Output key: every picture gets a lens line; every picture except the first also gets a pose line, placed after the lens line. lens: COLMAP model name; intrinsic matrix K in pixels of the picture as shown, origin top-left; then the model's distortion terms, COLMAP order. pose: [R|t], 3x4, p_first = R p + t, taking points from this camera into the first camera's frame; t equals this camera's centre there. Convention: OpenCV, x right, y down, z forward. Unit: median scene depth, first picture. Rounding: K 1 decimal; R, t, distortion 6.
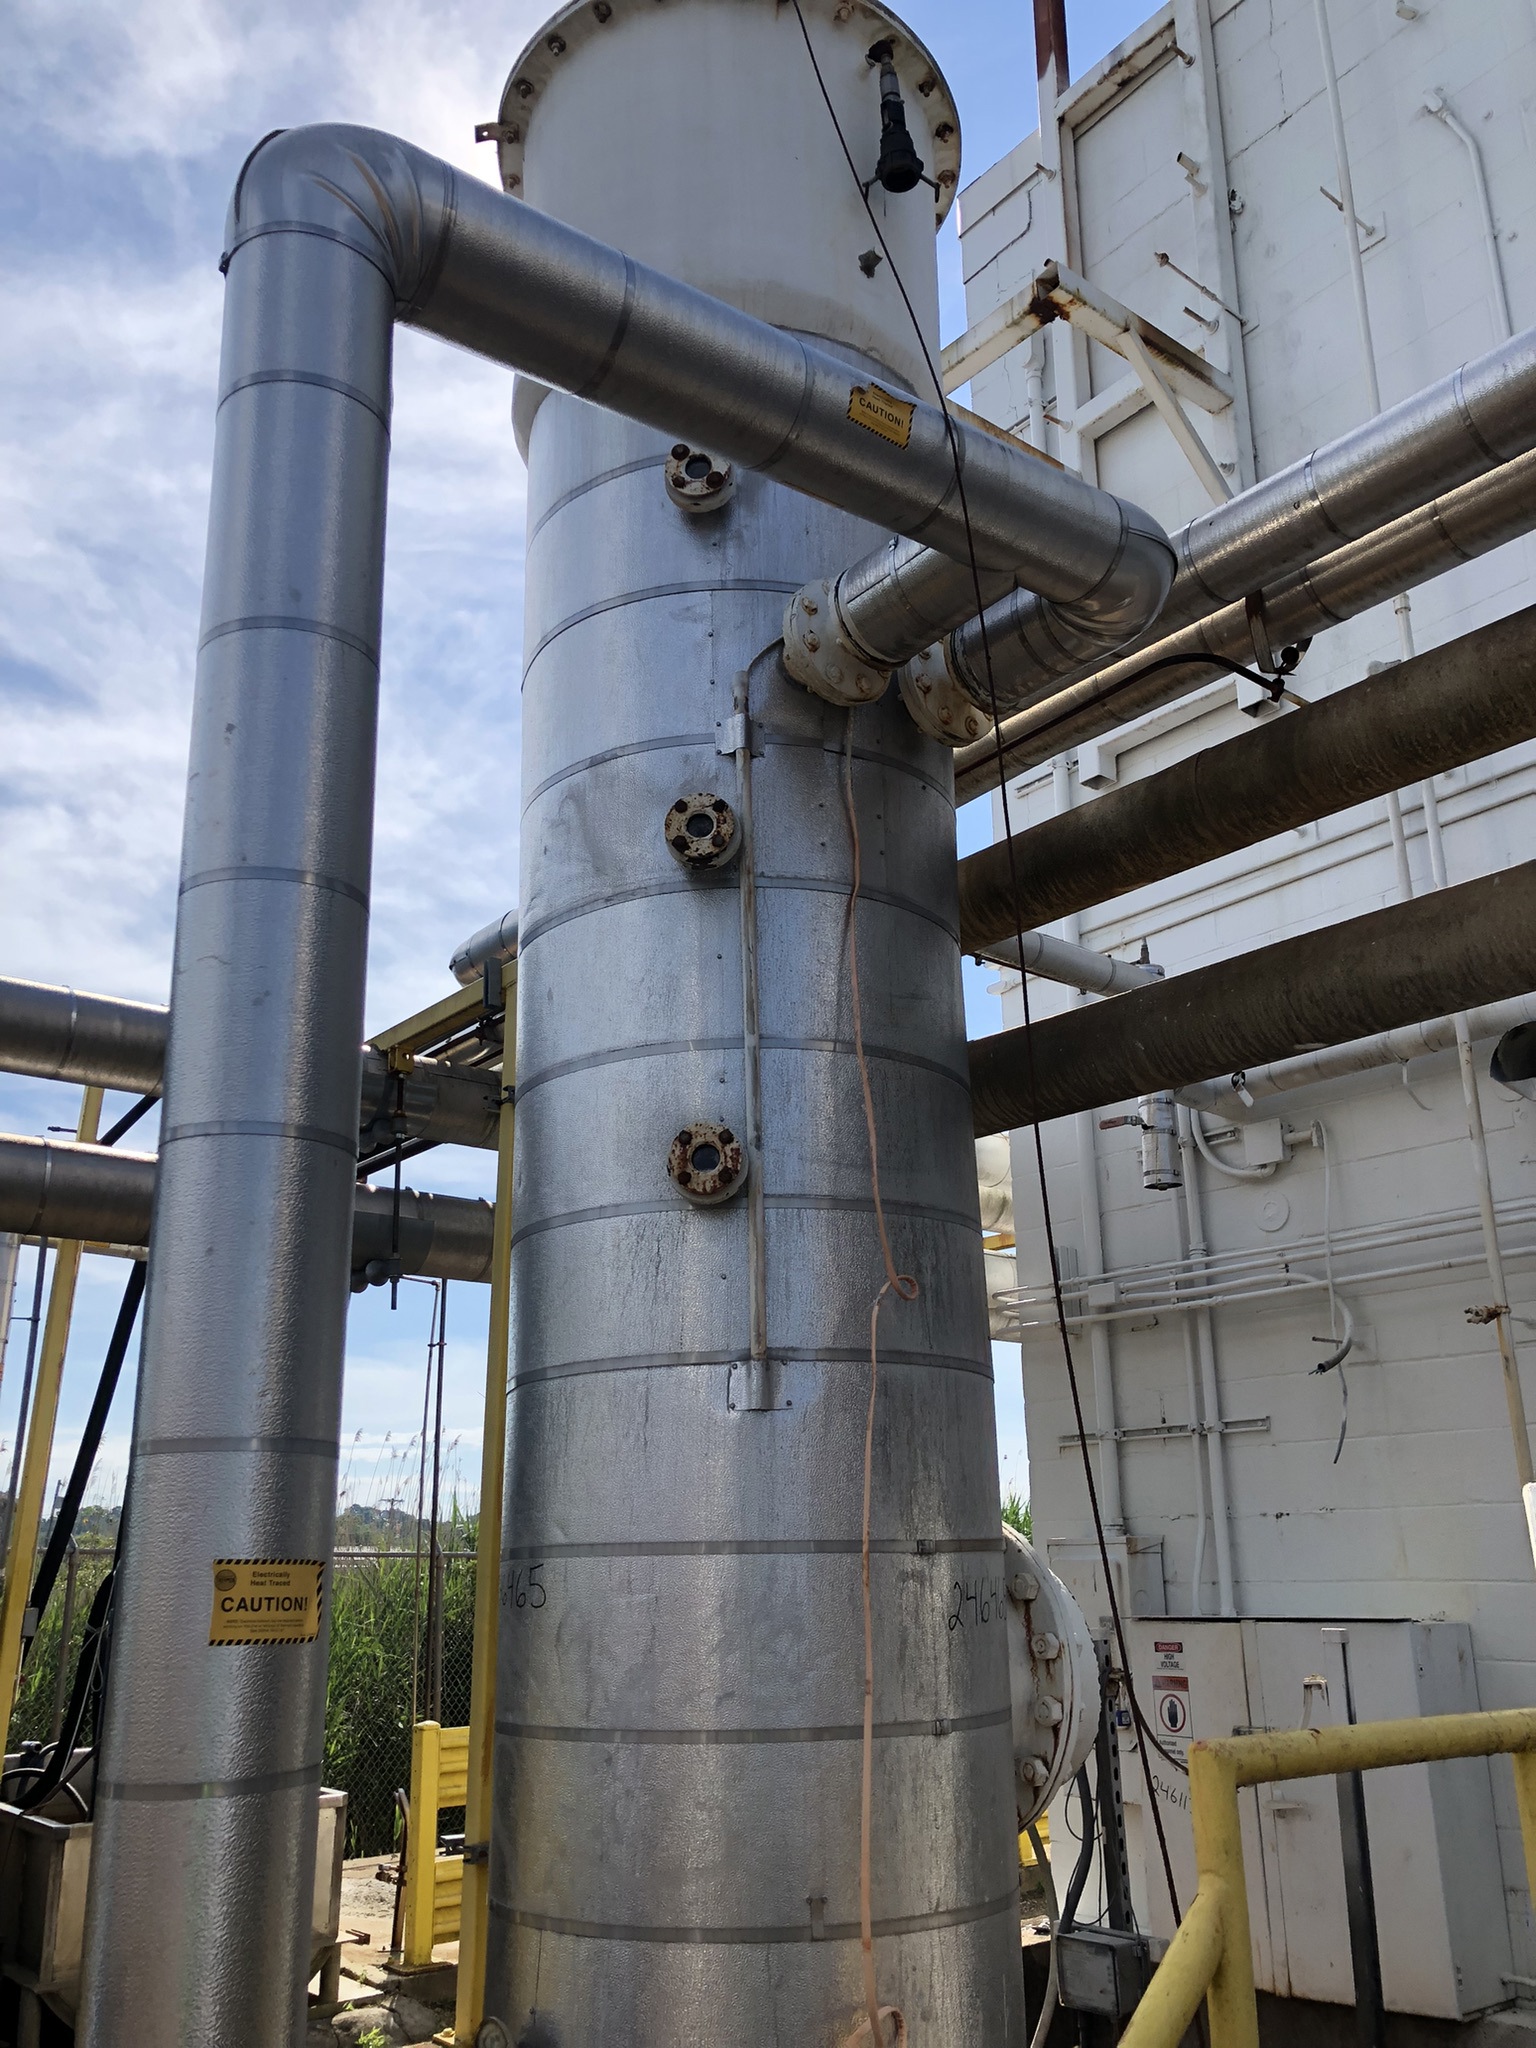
lens RADIAL K [[1691.3, 0, 768.0], [0, 1691.3, 1024.0], [0, 0, 1]] dist [0.070771, -0.206507]
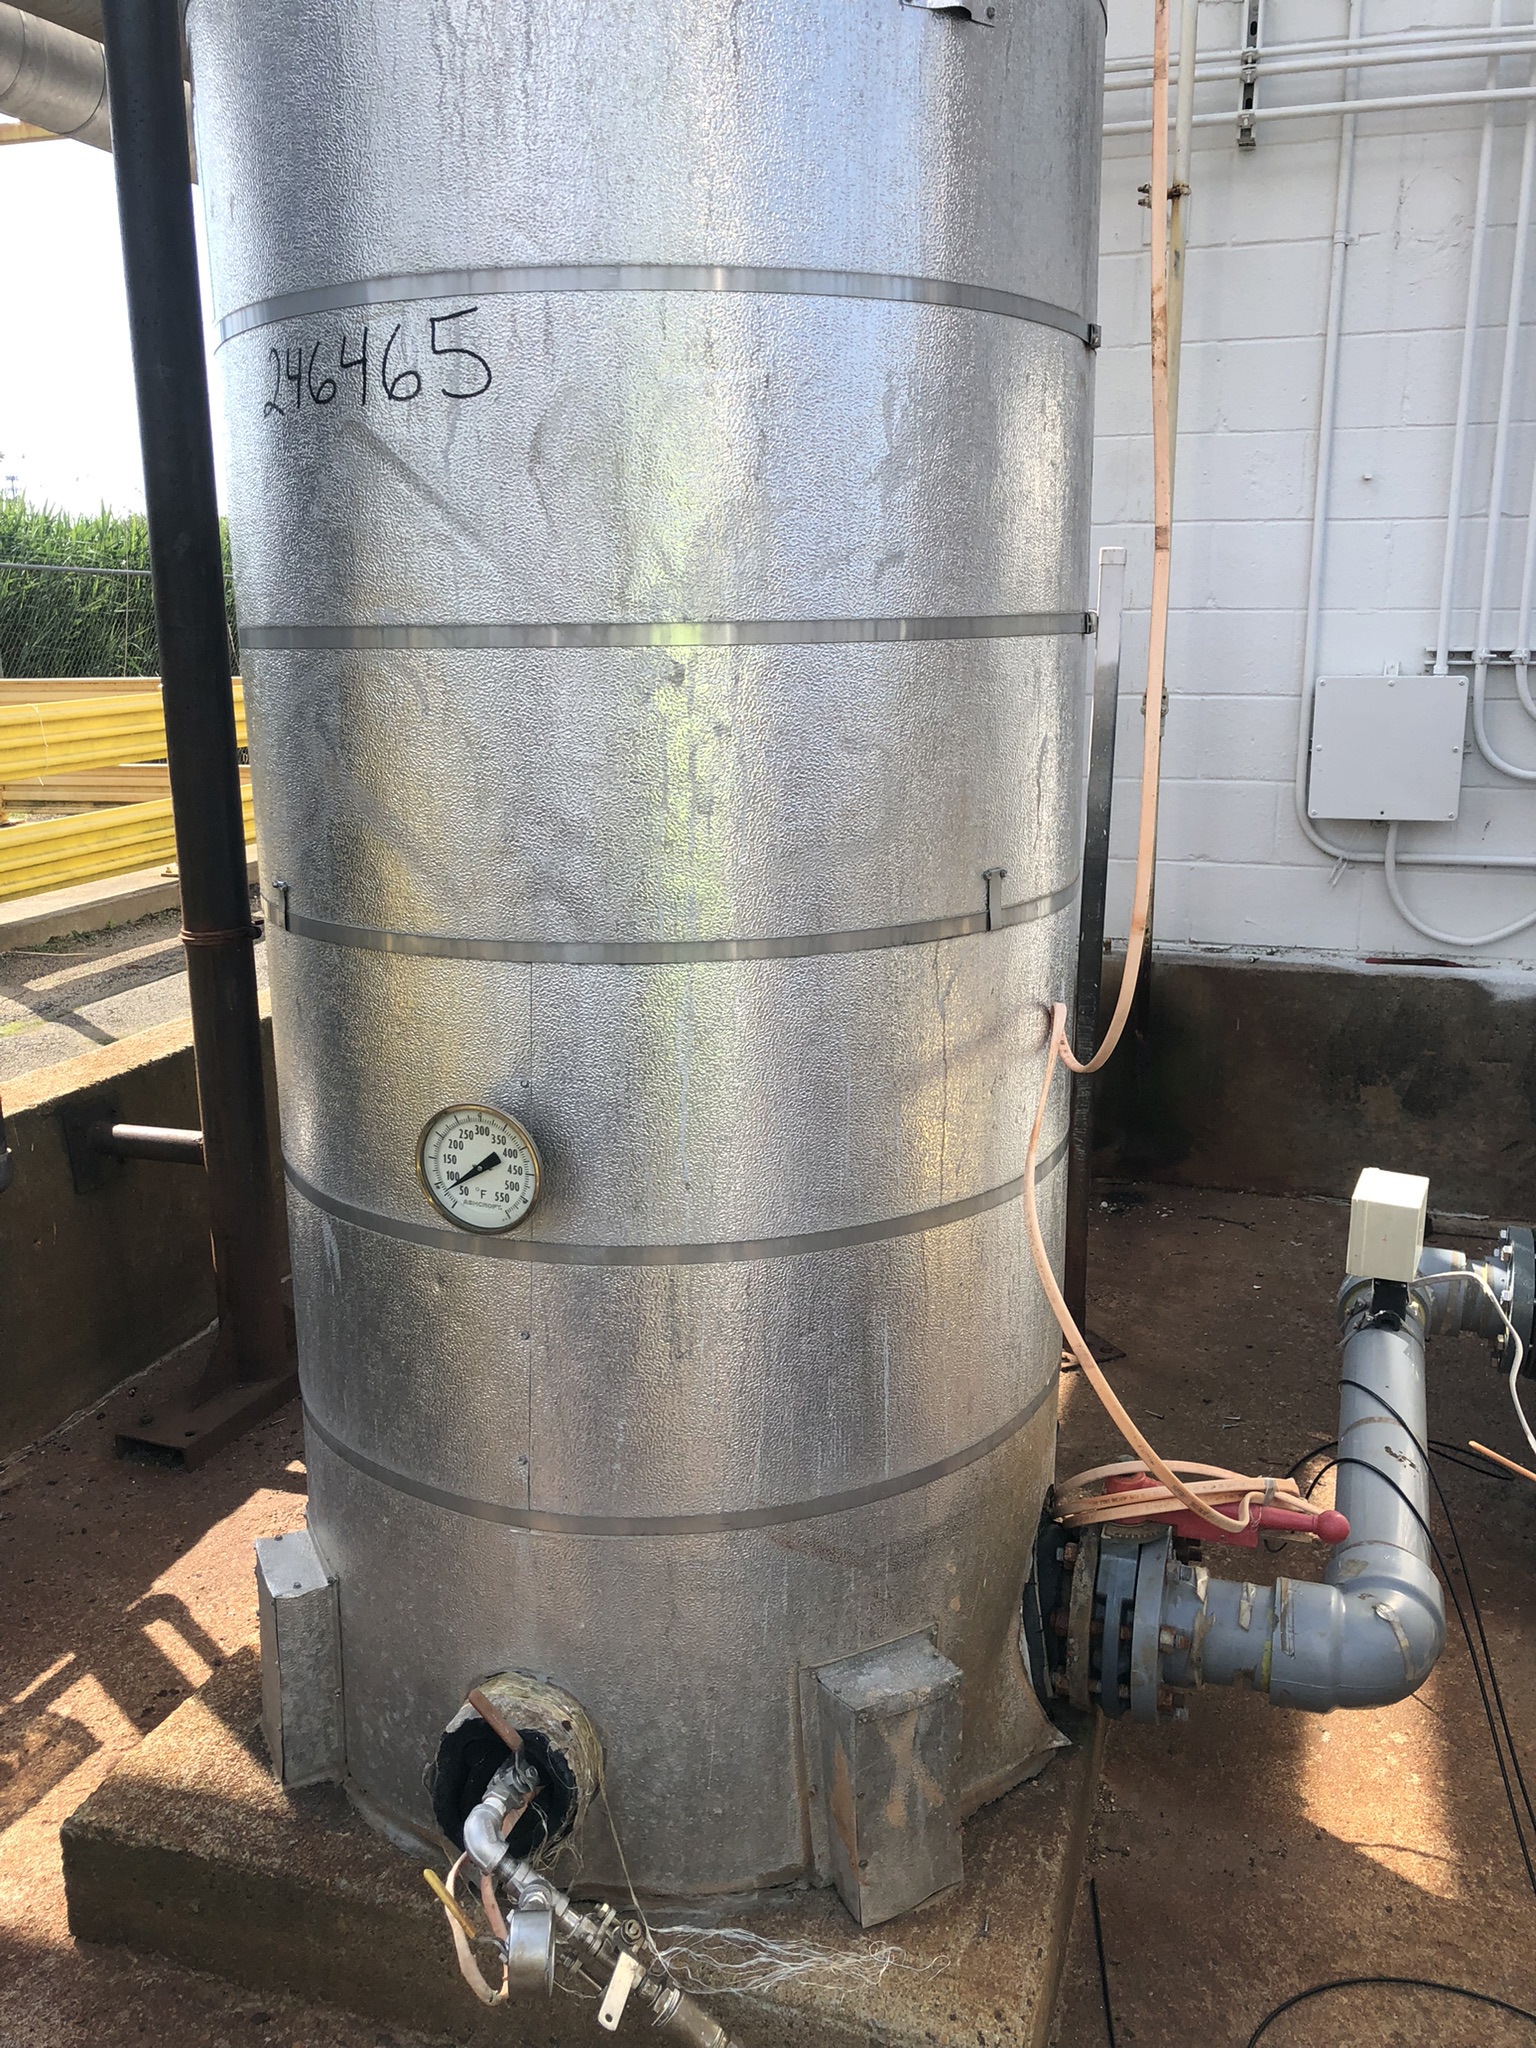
lens RADIAL K [[1700.5, 0, 768.0], [0, 1700.5, 1024.0], [0, 0, 1]] dist [0.070769, -0.110778]
pose [[0.858259, -0.120455, 0.498880, -0.300272], [-0.158211, 0.862626, 0.480464, 0.221221], [-0.488222, -0.491291, 0.721300, 0.453765]]
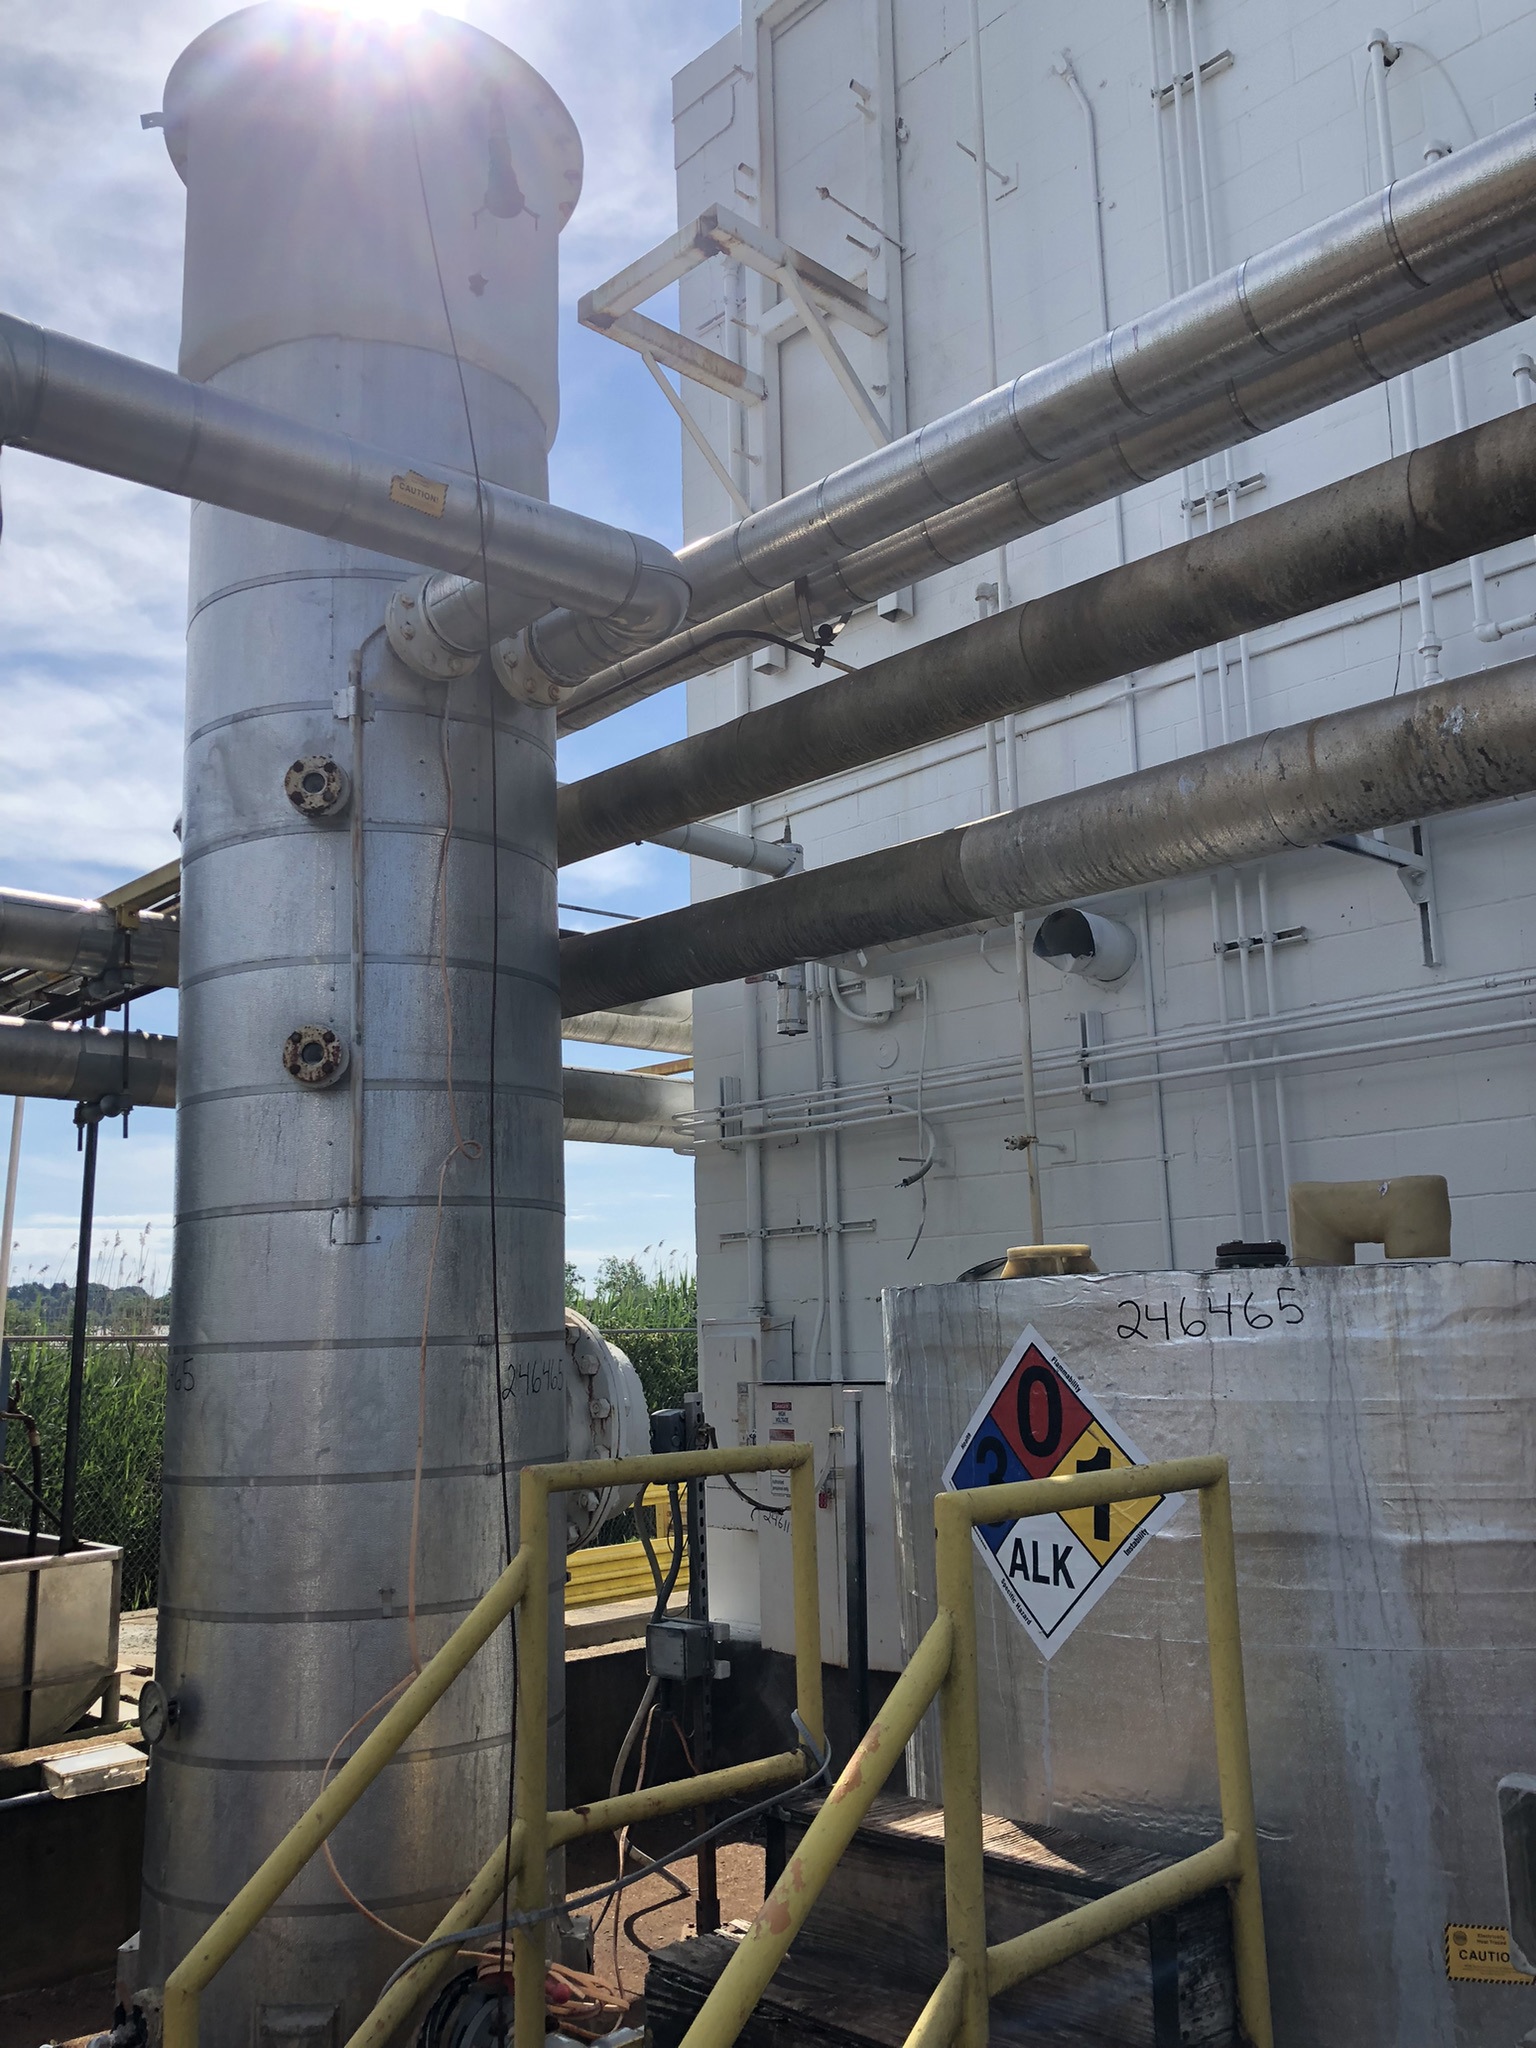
lens RADIAL K [[1720.4, 0, 810.2], [0, 1720.4, 1013.2], [0, 0, 1]] dist [0.069122, -0.212612]
pose [[0.993835, 0.000633, 0.110869, 0.174986], [-0.014621, 0.991998, 0.125407, -0.109947], [-0.109902, -0.126255, 0.985891, -0.303473]]
